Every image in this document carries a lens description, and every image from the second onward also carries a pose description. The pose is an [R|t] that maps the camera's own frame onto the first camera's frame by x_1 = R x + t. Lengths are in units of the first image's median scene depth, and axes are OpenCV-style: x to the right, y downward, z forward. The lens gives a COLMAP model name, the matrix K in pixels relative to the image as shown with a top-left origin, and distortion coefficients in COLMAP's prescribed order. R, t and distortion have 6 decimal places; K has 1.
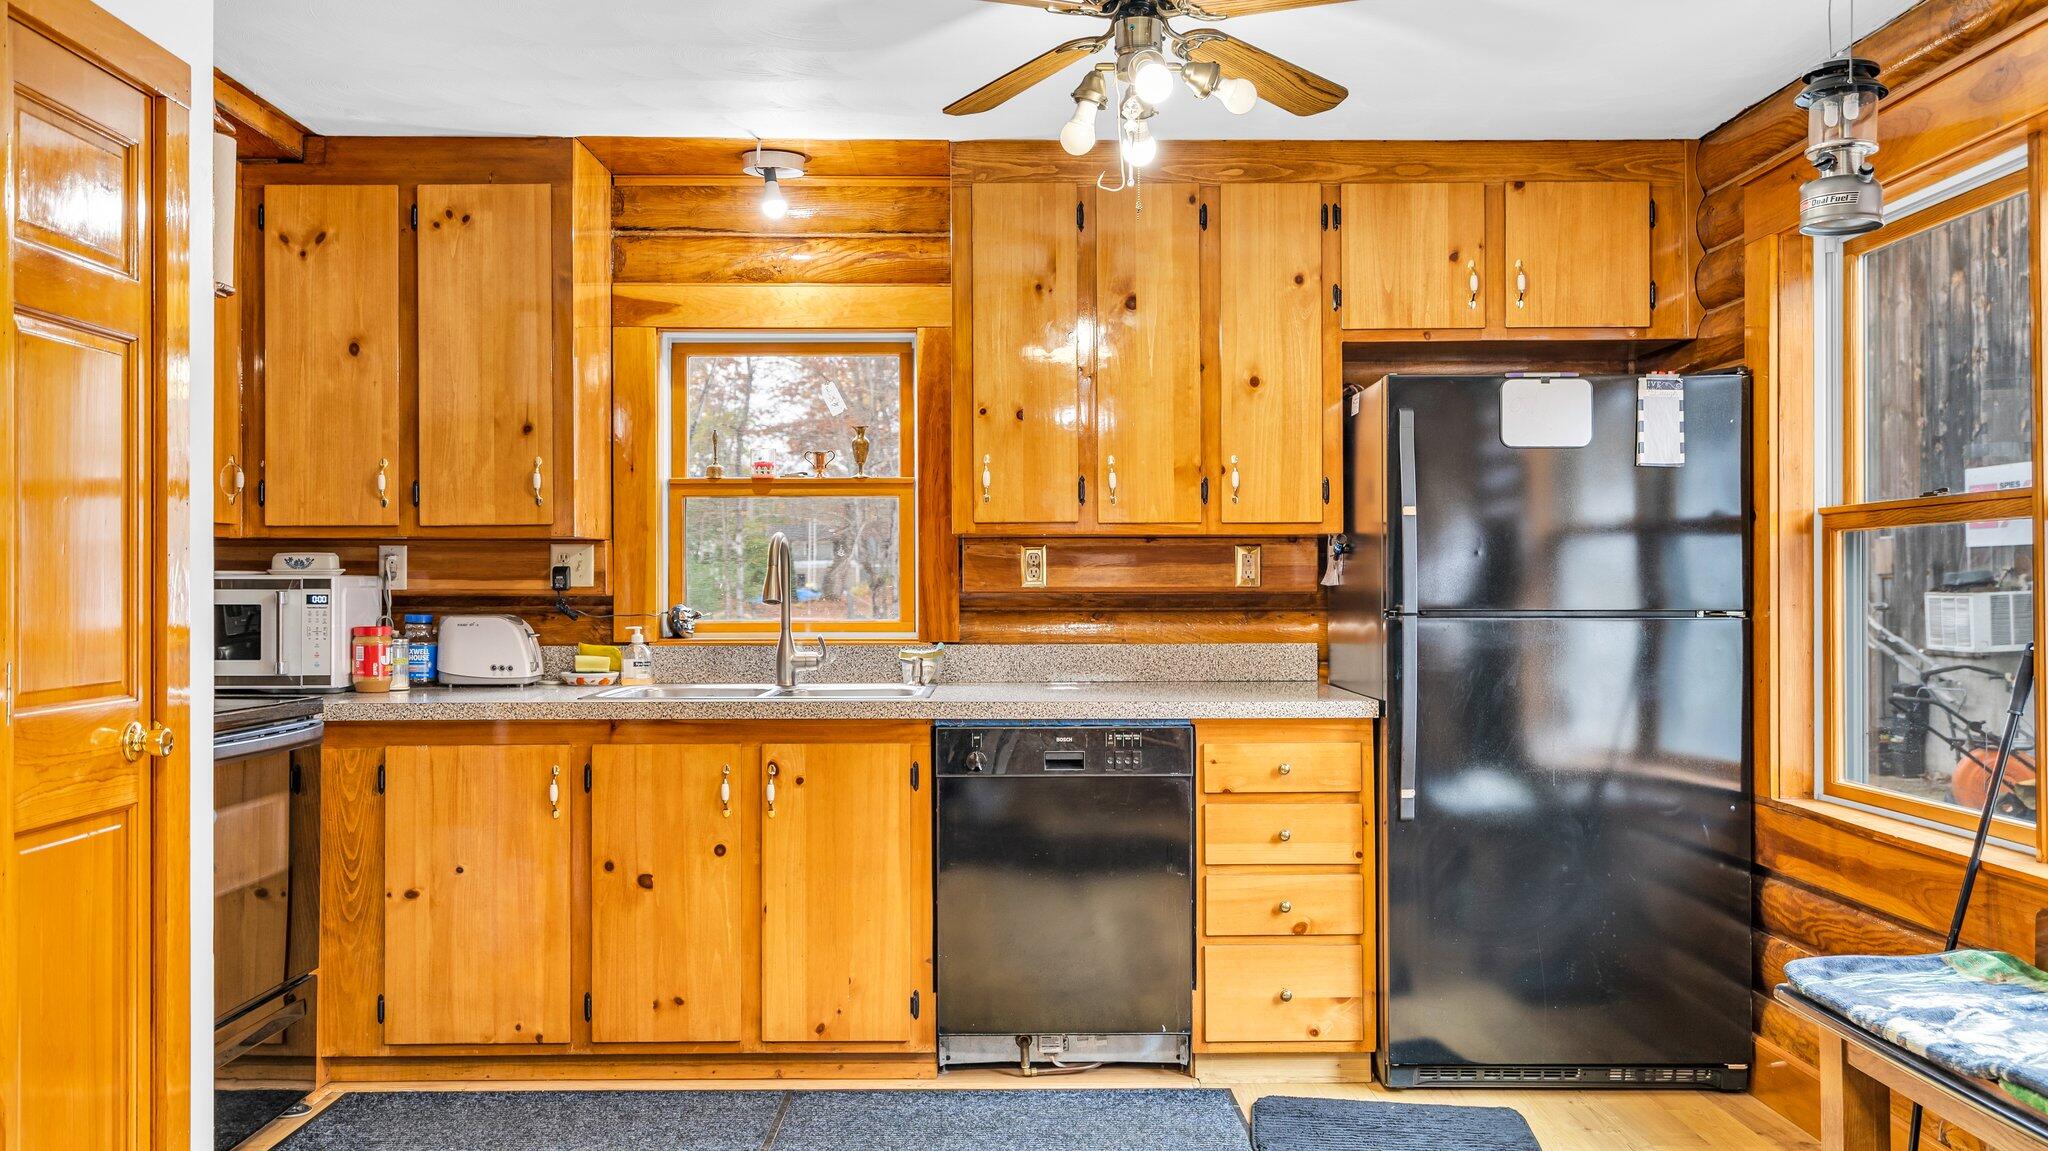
lens RADIAL K [[1693.6, 0, 1011.9], [0, 1693.6, 578.5], [0, 0, 1]] dist [0.016711, -0.008806]
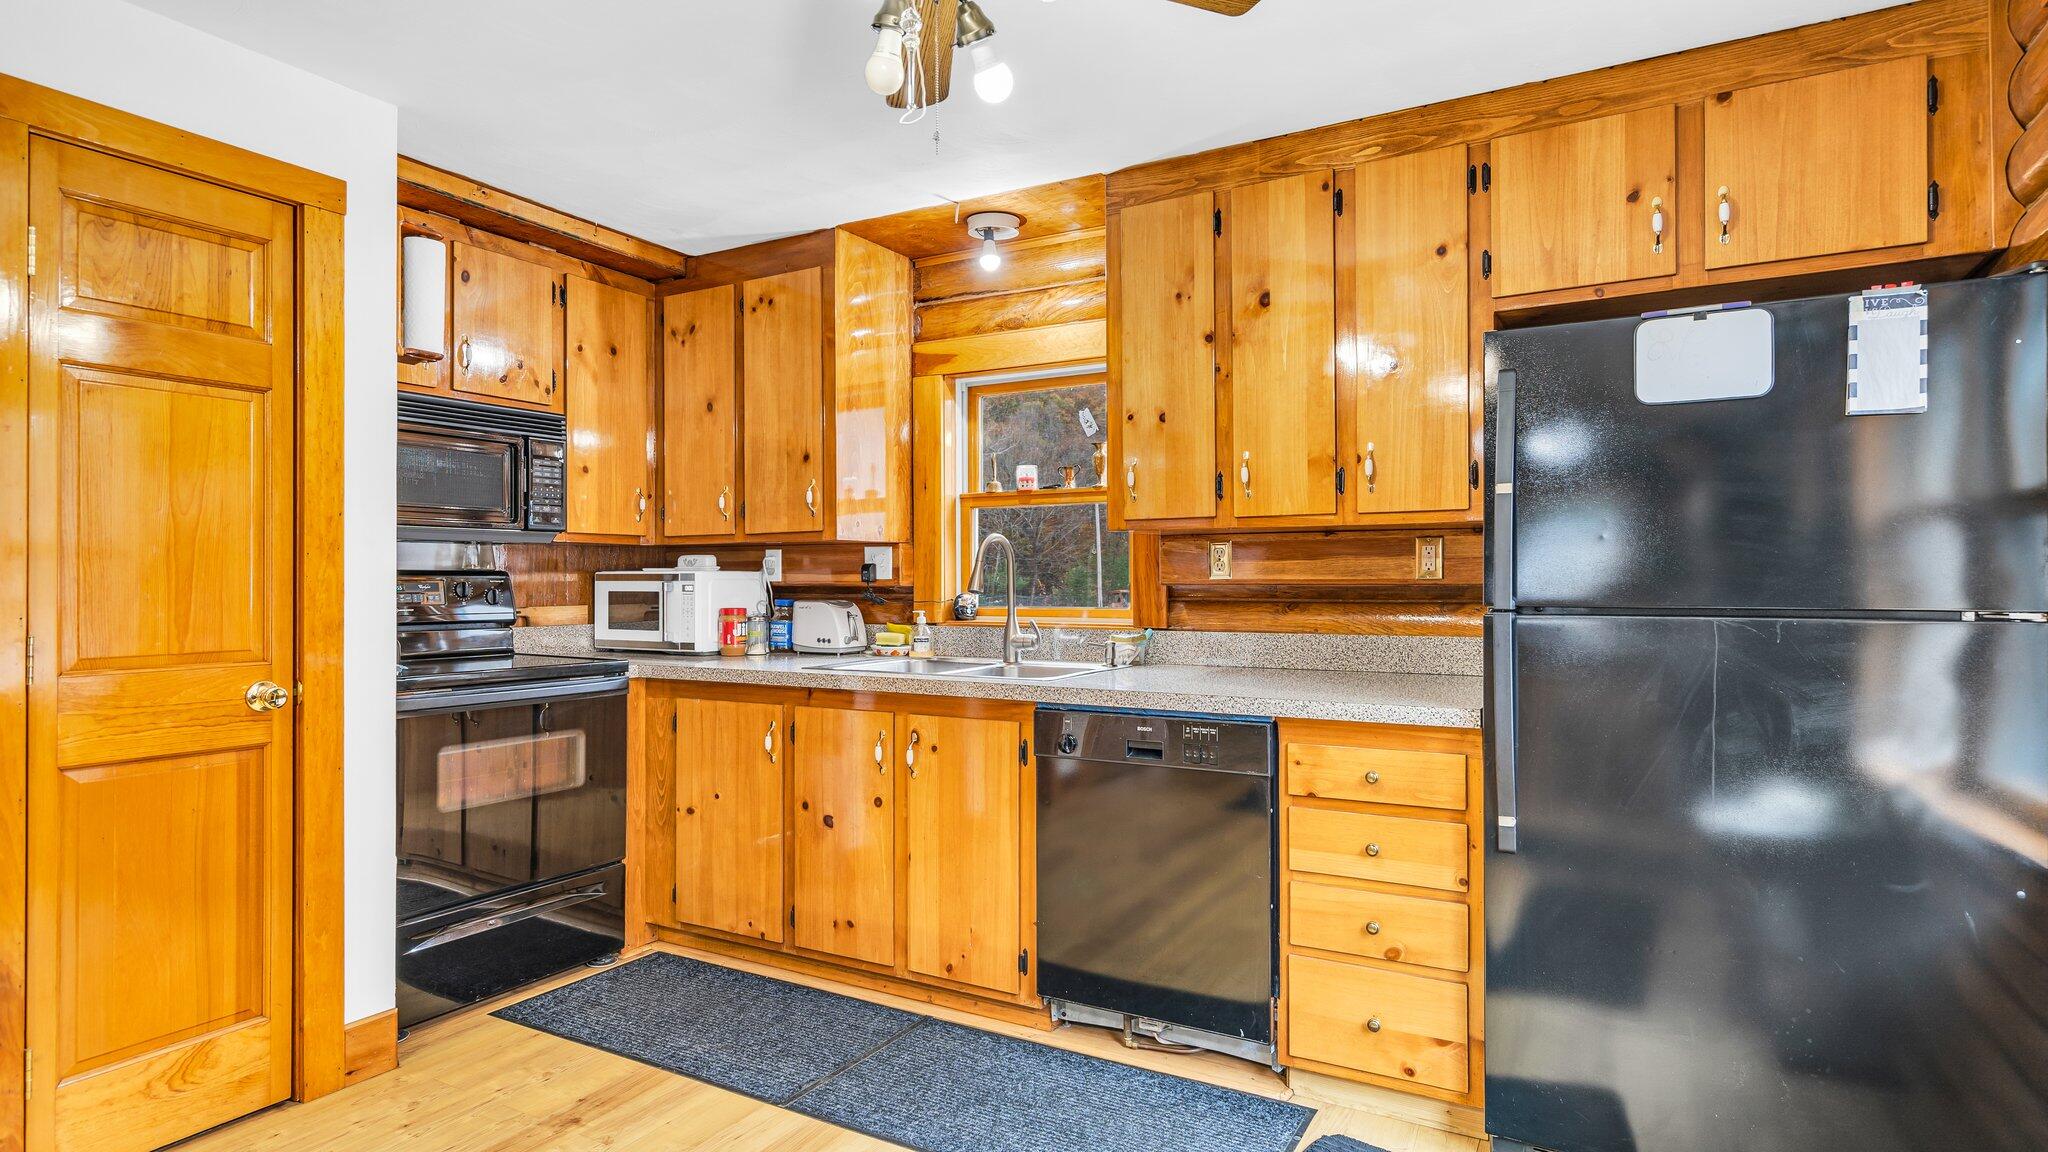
lens RADIAL K [[1053.3, 0, 1021.3], [0, 1053.3, 578.0], [0, 0, 1]] dist [0.002104, 0.002318]
pose [[0.869021, -0.000954, -0.494774, 0.274230], [0.002251, 0.999995, 0.002025, 0.002879], [0.494770, -0.002874, 0.869019, 0.406084]]
